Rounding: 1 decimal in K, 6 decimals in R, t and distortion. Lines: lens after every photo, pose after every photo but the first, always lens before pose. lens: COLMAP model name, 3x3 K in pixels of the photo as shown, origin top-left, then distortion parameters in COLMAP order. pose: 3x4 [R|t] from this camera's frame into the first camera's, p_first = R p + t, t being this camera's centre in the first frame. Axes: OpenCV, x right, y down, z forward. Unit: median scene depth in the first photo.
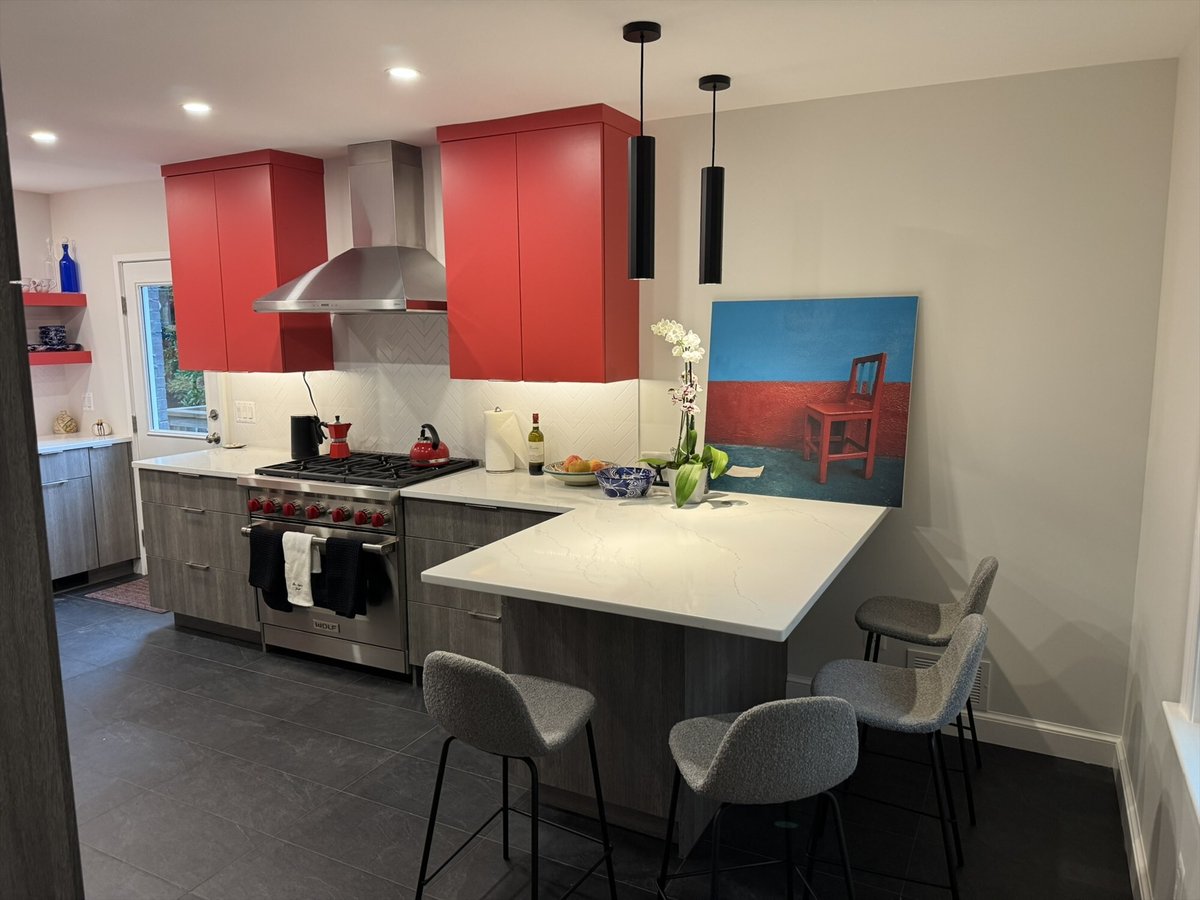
lens RADIAL K [[853.3, 0, 595.2], [0, 853.3, 447.8], [0, 0, 1]] dist [0.070481, -0.099348]
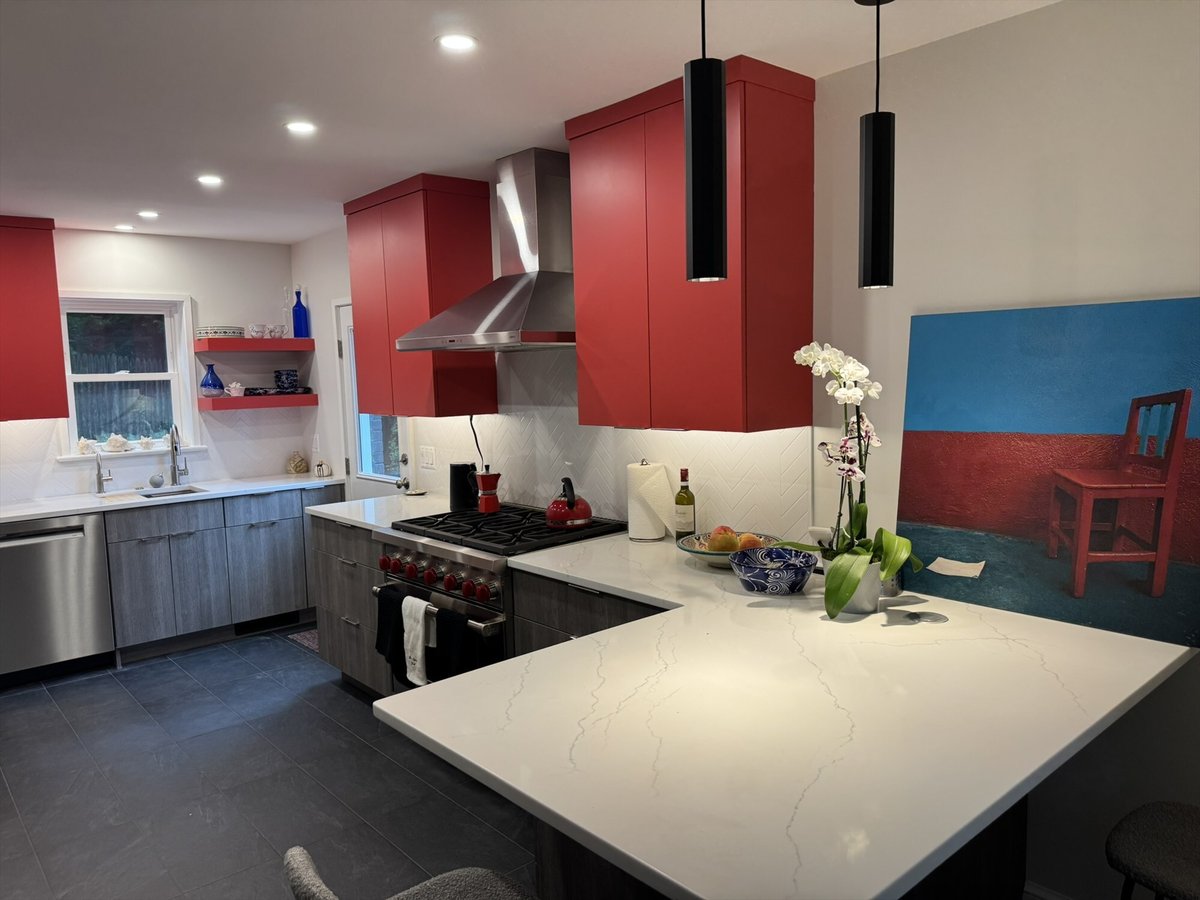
lens RADIAL K [[849.0, 0, 602.4], [0, 849.0, 451.7], [0, 0, 1]] dist [0.110383, -0.189623]
pose [[0.933512, 0.018071, -0.358091, 0.138747], [-0.032955, 0.998826, -0.035505, -0.025865], [0.357029, 0.044945, 0.933011, 0.240556]]
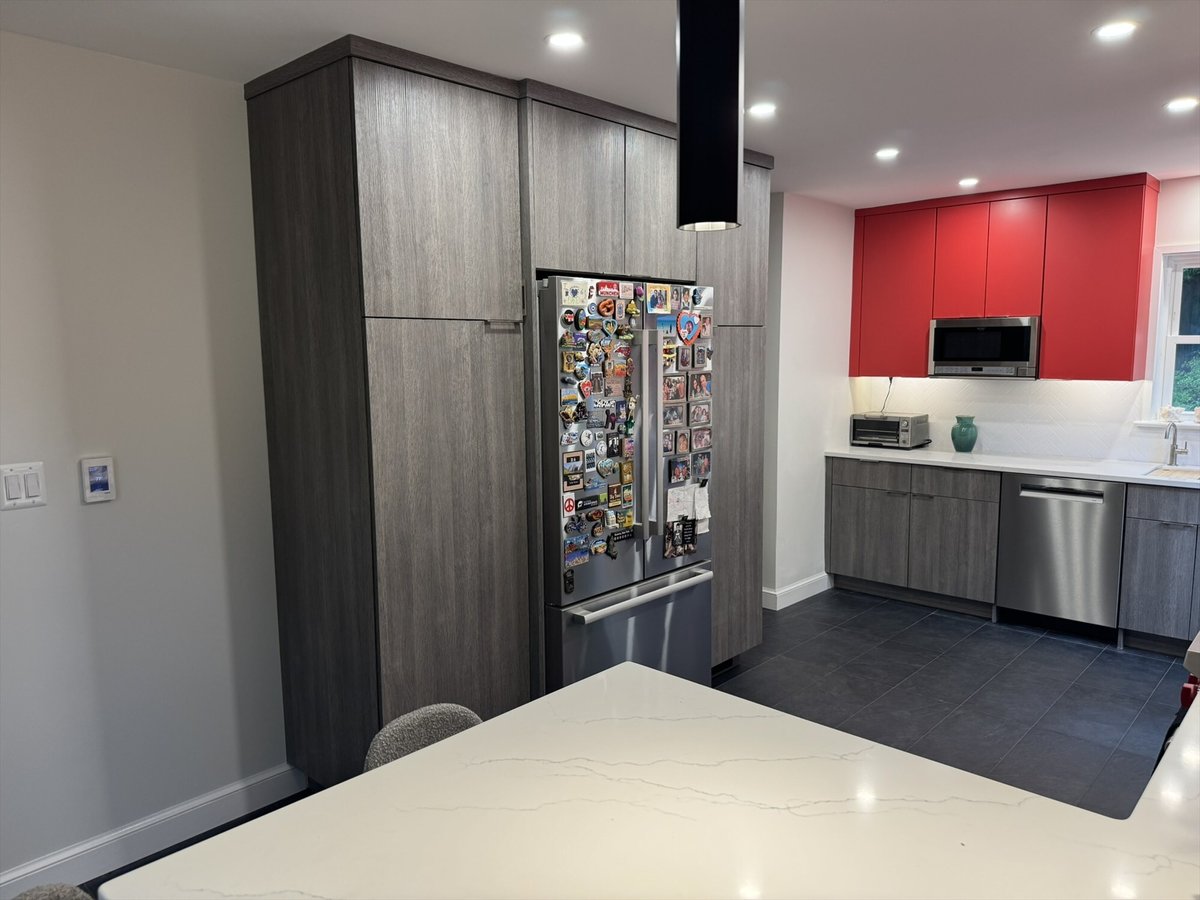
lens RADIAL K [[844.9, 0, 601.9], [0, 844.9, 456.2], [0, 0, 1]] dist [0.129786, -0.193670]
pose [[-0.256192, 0.135530, -0.957077, 0.313243], [-0.130252, 0.976252, 0.173111, -0.100070], [0.957810, 0.169011, -0.232455, 0.696196]]
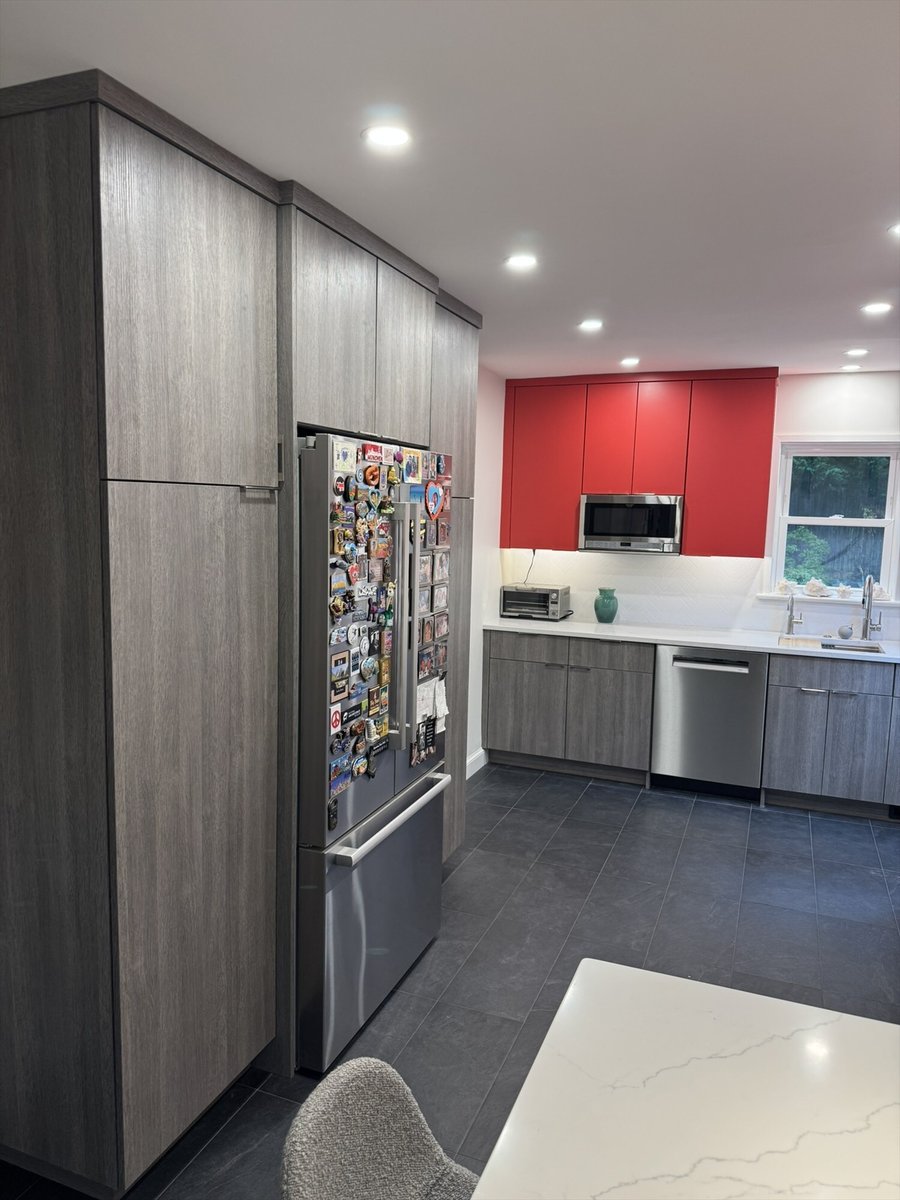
lens RADIAL K [[841.7, 0, 447.7], [0, 841.7, 604.0], [0, 0, 1]] dist [0.156499, -0.321487]
pose [[0.107548, 0.129295, -0.985757, 0.201216], [-0.170825, 0.979165, 0.109793, -0.084238], [0.979414, 0.156584, 0.127394, 0.493696]]
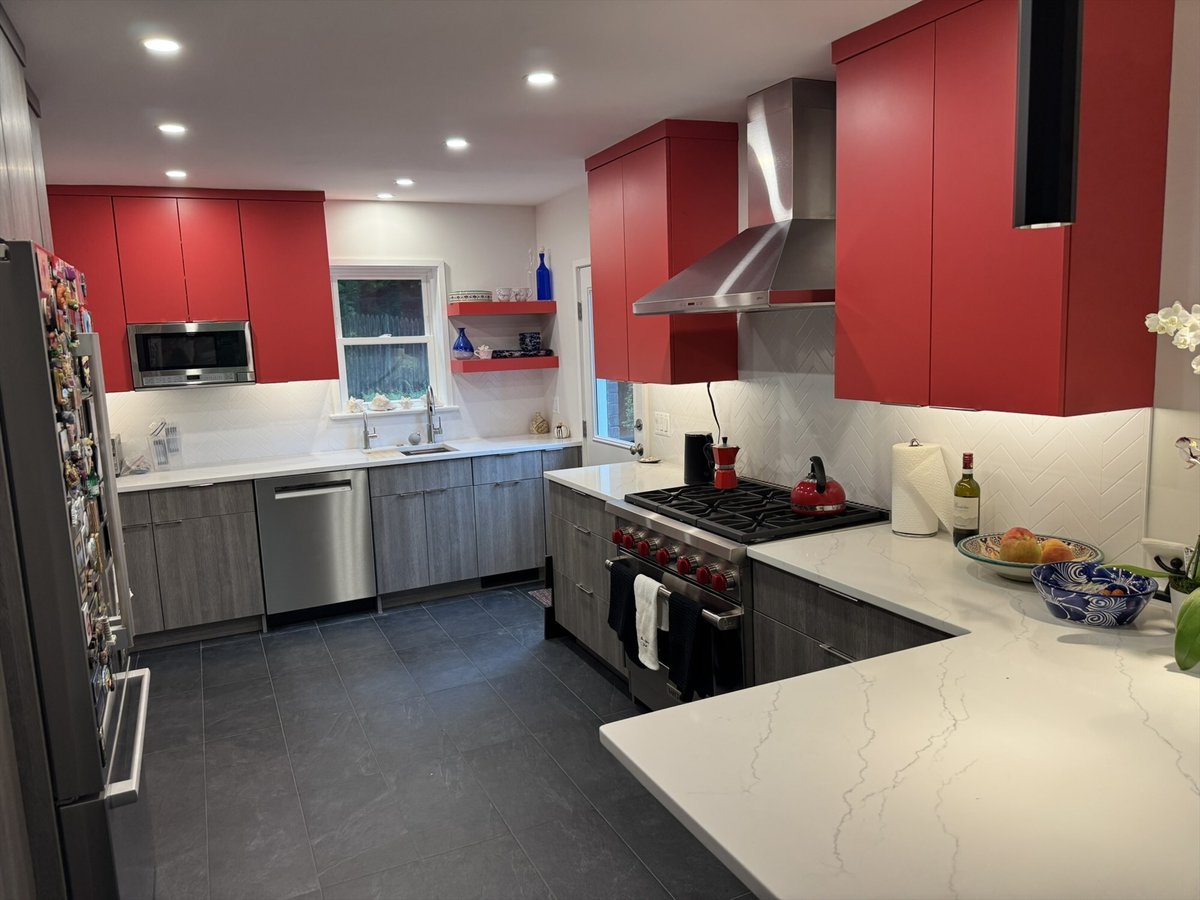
lens RADIAL K [[838.5, 0, 596.9], [0, 838.5, 451.9], [0, 0, 1]] dist [0.134491, -0.243642]
pose [[0.797264, 0.065609, -0.600055, 0.094223], [-0.056892, 0.997818, 0.033510, -0.047134], [0.600944, 0.007423, 0.799257, 0.309162]]
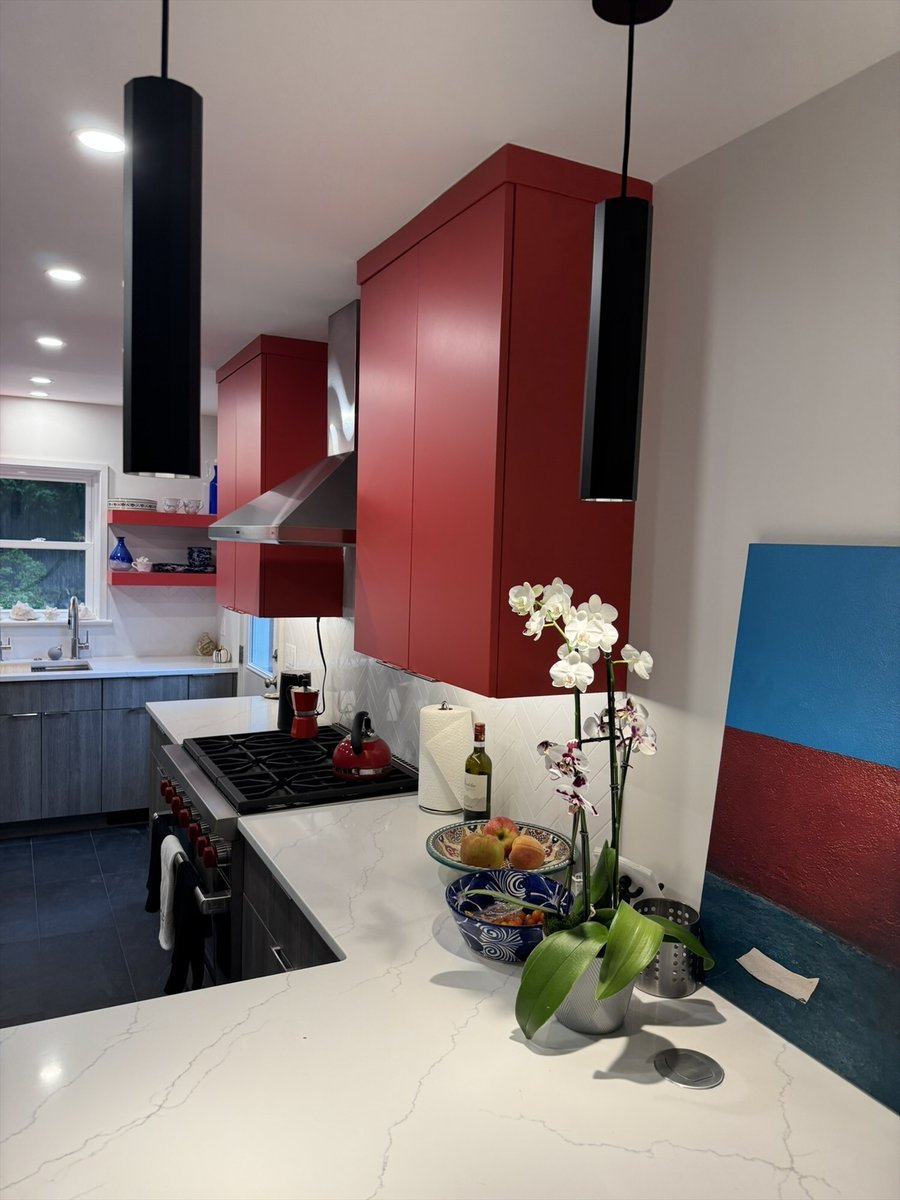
lens RADIAL K [[841.7, 0, 447.7], [0, 841.7, 604.0], [0, 0, 1]] dist [0.156499, -0.321487]
pose [[0.816054, 0.075530, -0.573019, 0.234739], [-0.124151, 0.991189, -0.046158, -0.092032], [0.564484, 0.108809, 0.818241, 0.508032]]
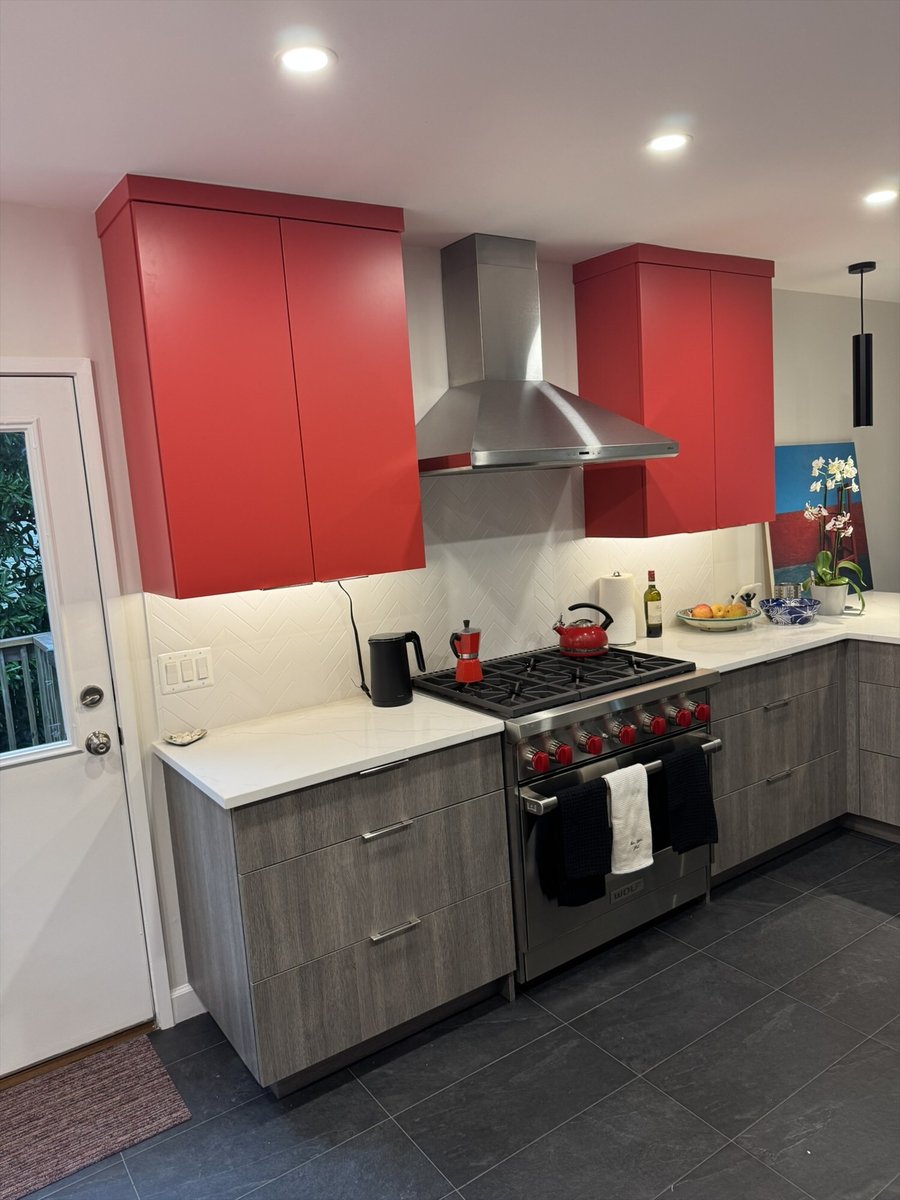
lens RADIAL K [[855.2, 0, 460.3], [0, 855.2, 599.3], [0, 0, 1]] dist [0.057405, -0.078750]
pose [[0.463565, -0.140924, 0.874785, -0.982792], [0.193278, 0.979580, 0.055384, -0.101593], [-0.864726, 0.143403, 0.481336, 0.737580]]
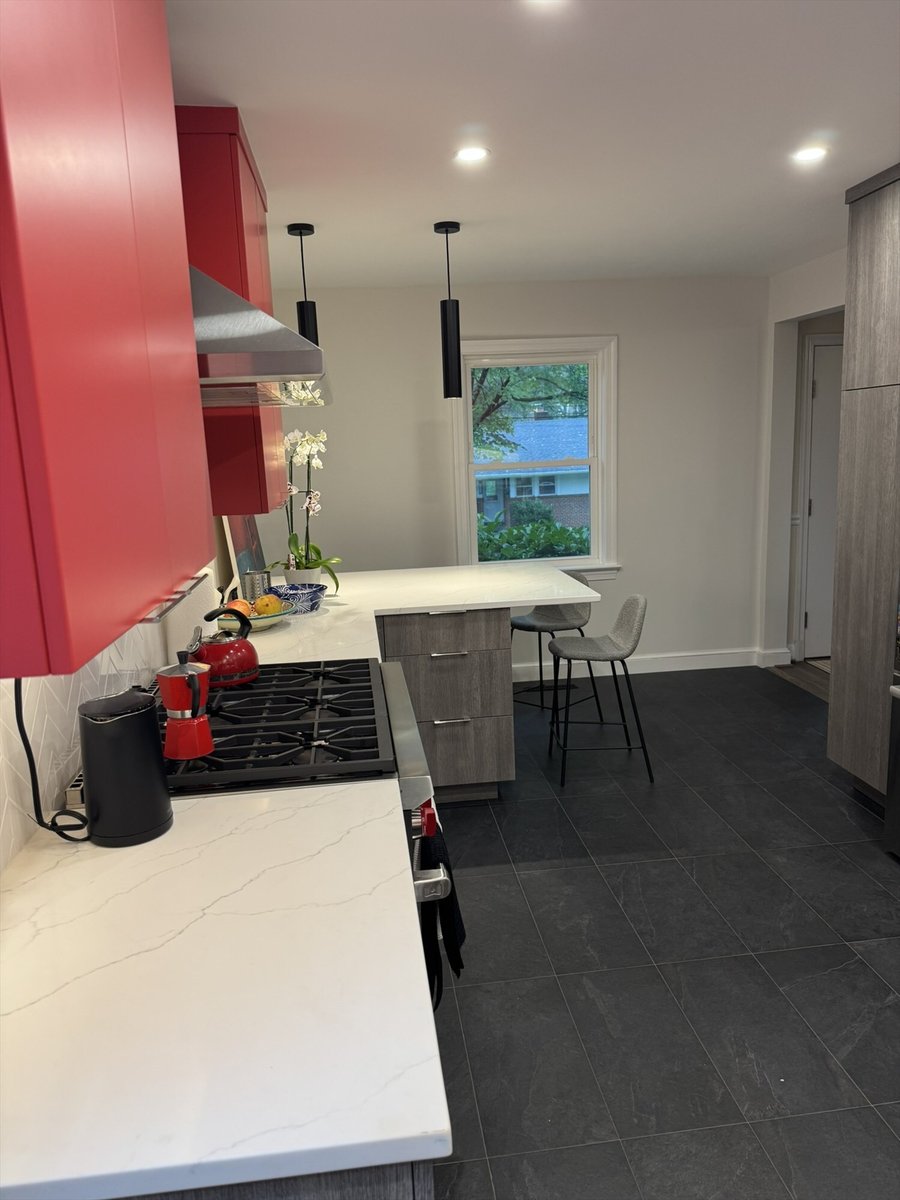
lens RADIAL K [[837.2, 0, 450.6], [0, 837.2, 602.5], [0, 0, 1]] dist [0.116385, -0.189399]
pose [[-0.561682, -0.120981, 0.818460, -0.757714], [0.167848, 0.952017, 0.255912, -0.152556], [-0.810148, 0.281118, -0.514424, 1.198191]]
